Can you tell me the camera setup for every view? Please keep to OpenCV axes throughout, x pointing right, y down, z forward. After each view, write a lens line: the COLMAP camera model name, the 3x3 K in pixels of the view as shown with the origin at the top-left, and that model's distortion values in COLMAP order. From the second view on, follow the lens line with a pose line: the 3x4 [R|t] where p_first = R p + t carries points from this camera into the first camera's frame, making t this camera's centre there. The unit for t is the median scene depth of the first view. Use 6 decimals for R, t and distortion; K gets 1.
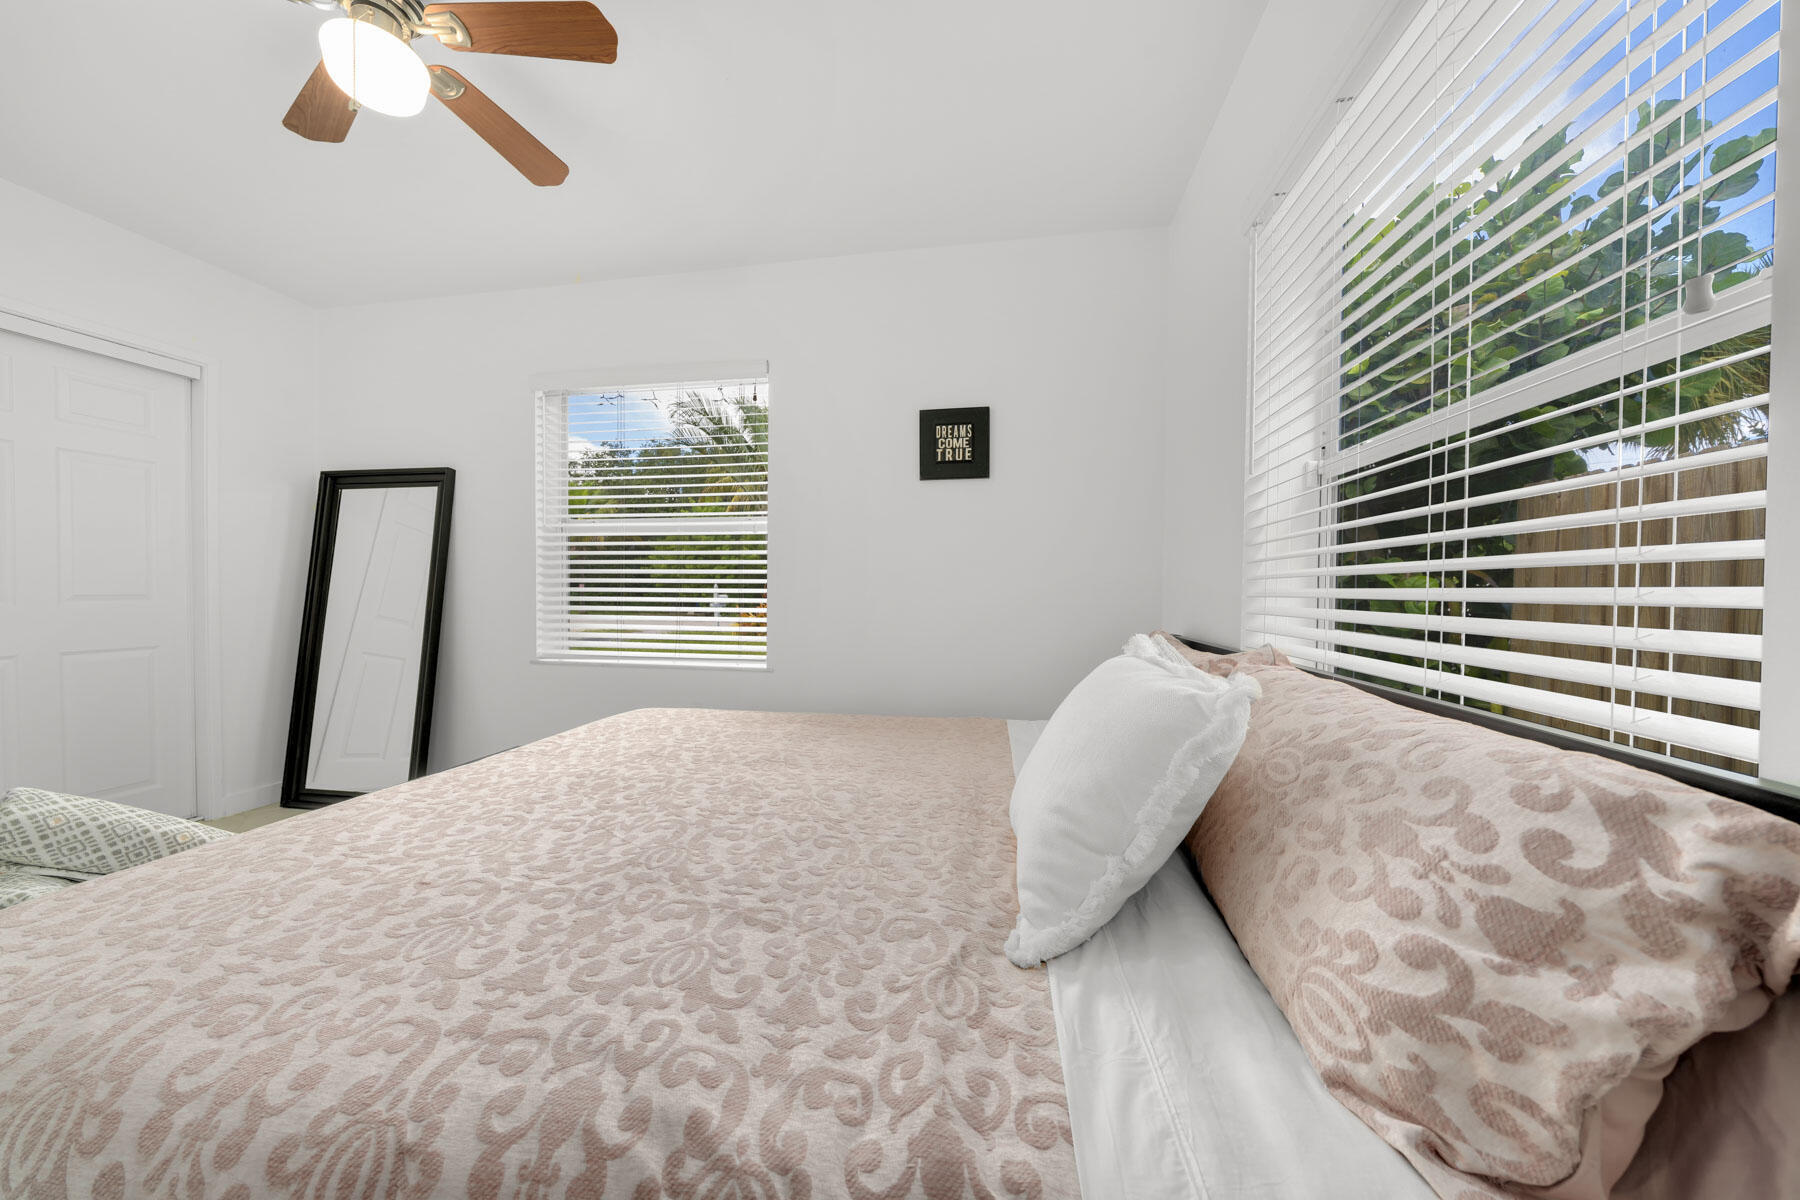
lens RADIAL K [[633.2, 0, 900.0], [0, 633.2, 600.0], [0, 0, 1]] dist [-0.000173, 0.000017]
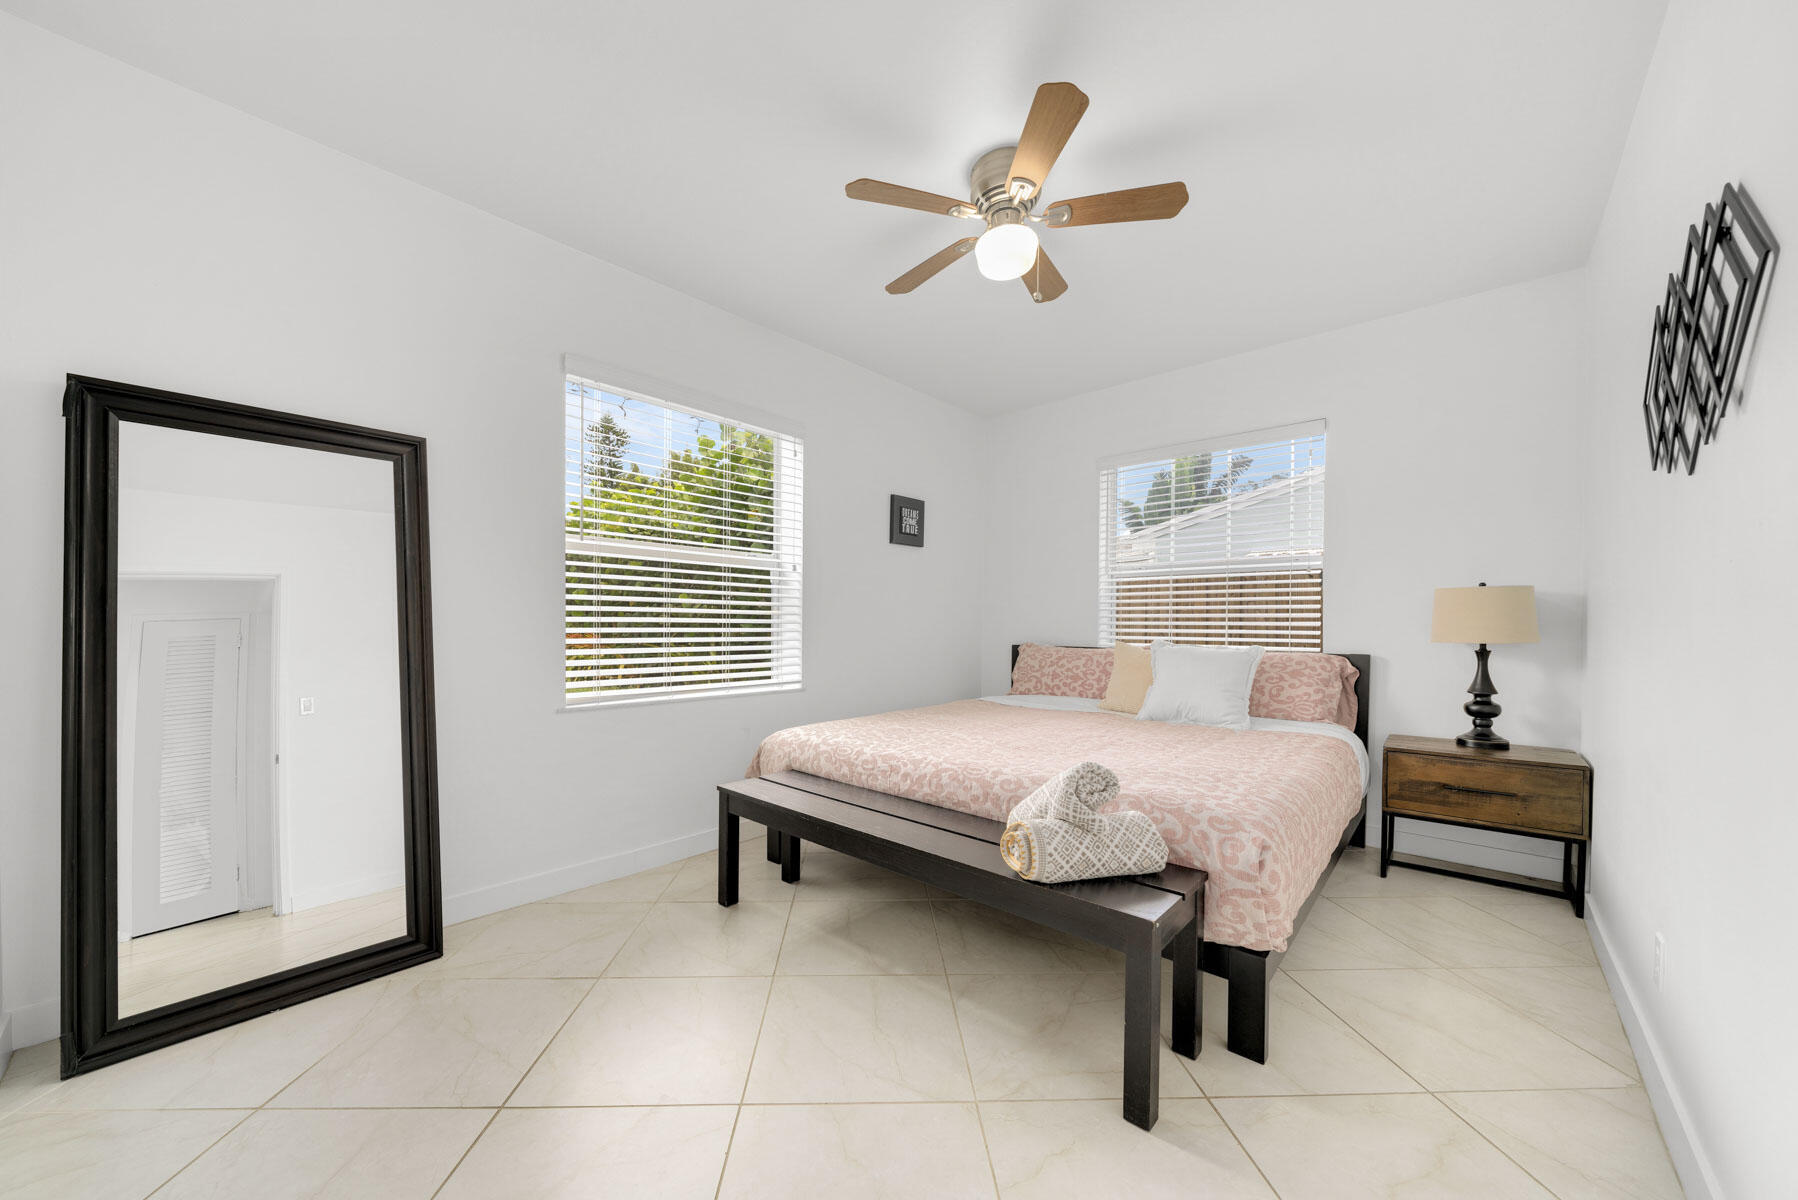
lens RADIAL K [[639.3, 0, 901.8], [0, 639.3, 624.9], [0, 0, 1]] dist [-0.000547, -0.000057]
pose [[0.528467, -0.001240, 0.848953, -1.179889], [0.010110, 0.999937, -0.004834, -0.001161], [-0.848893, 0.011138, 0.528447, 0.236478]]
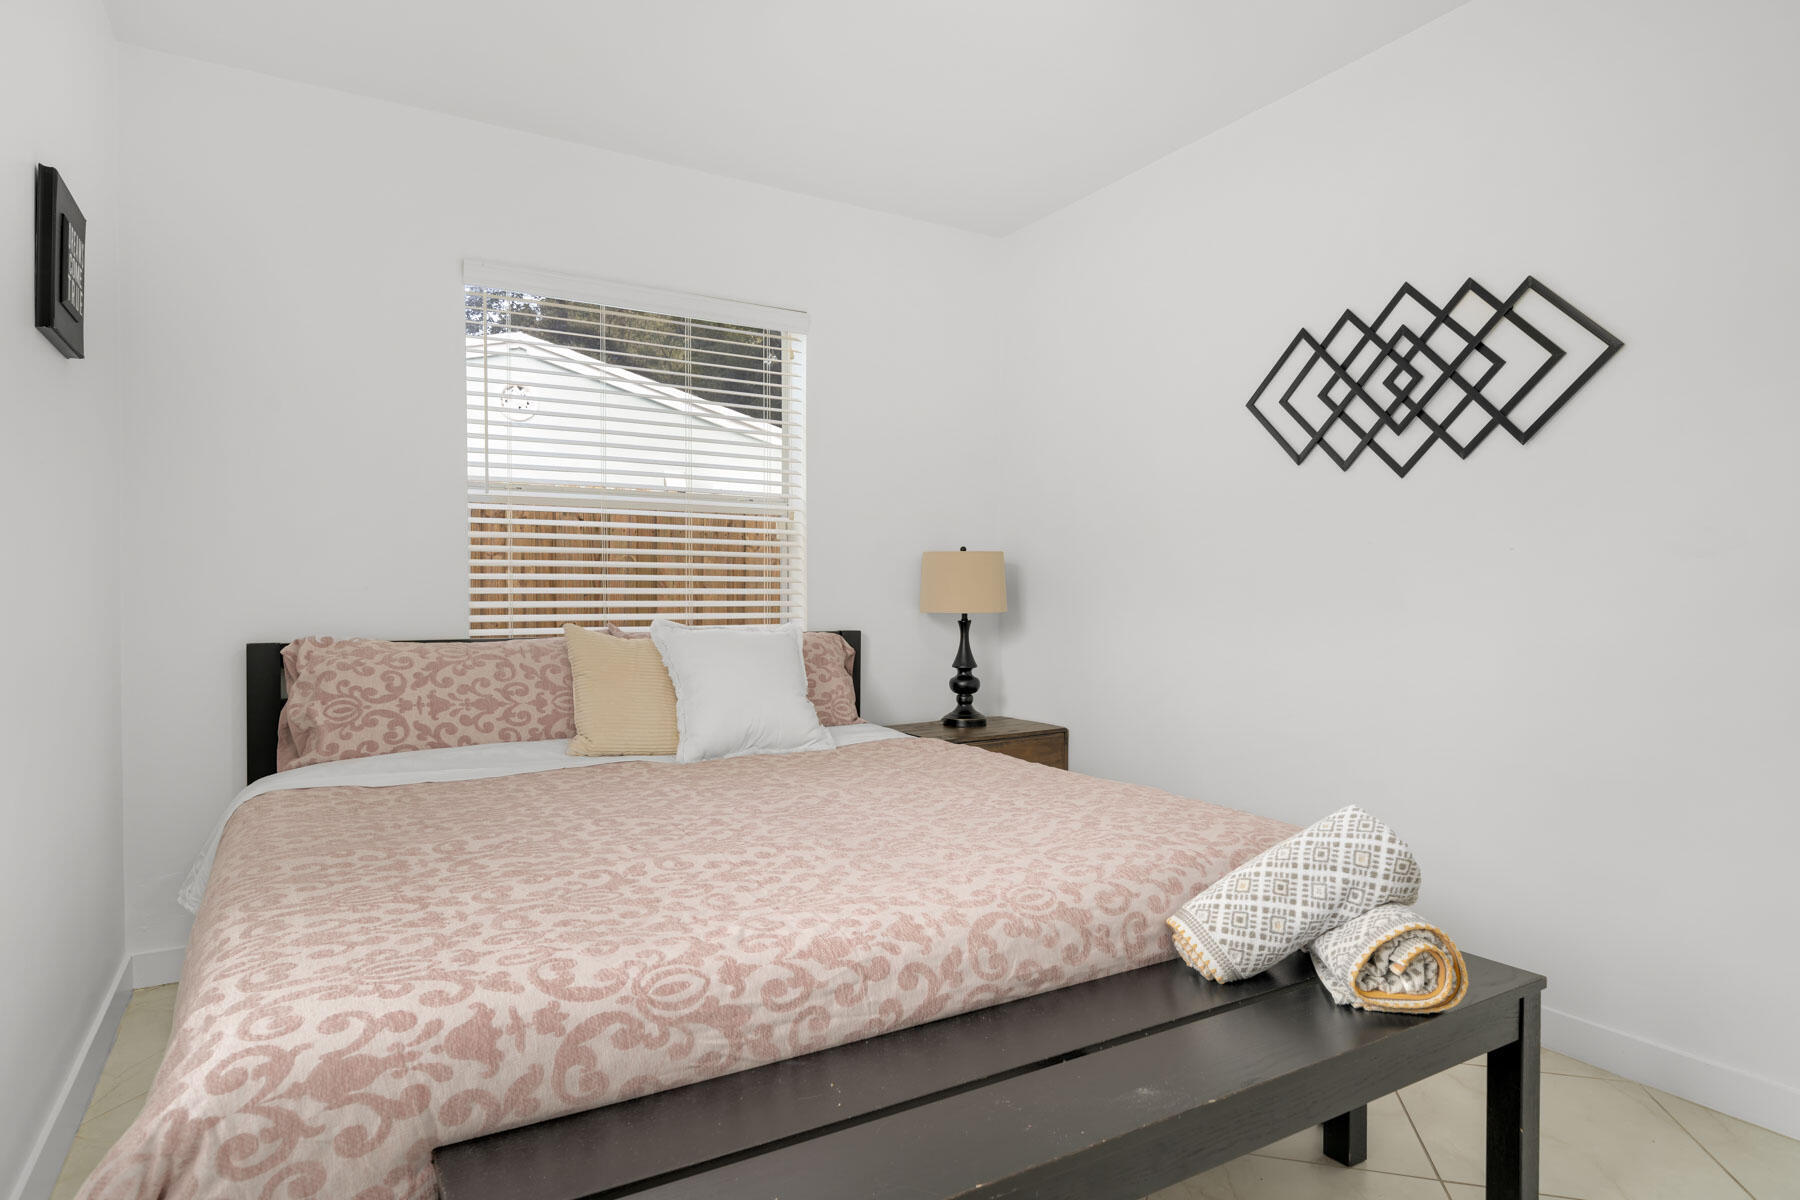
lens RADIAL K [[988.2, 0, 900.0], [0, 988.2, 600.0], [0, 0, 1]] dist [0.000330, 0.000226]
pose [[-0.645657, -0.009129, 0.763573, -0.957491], [0.007946, 0.999794, 0.018672, -0.010417], [-0.763586, 0.018123, -0.645451, 0.778326]]
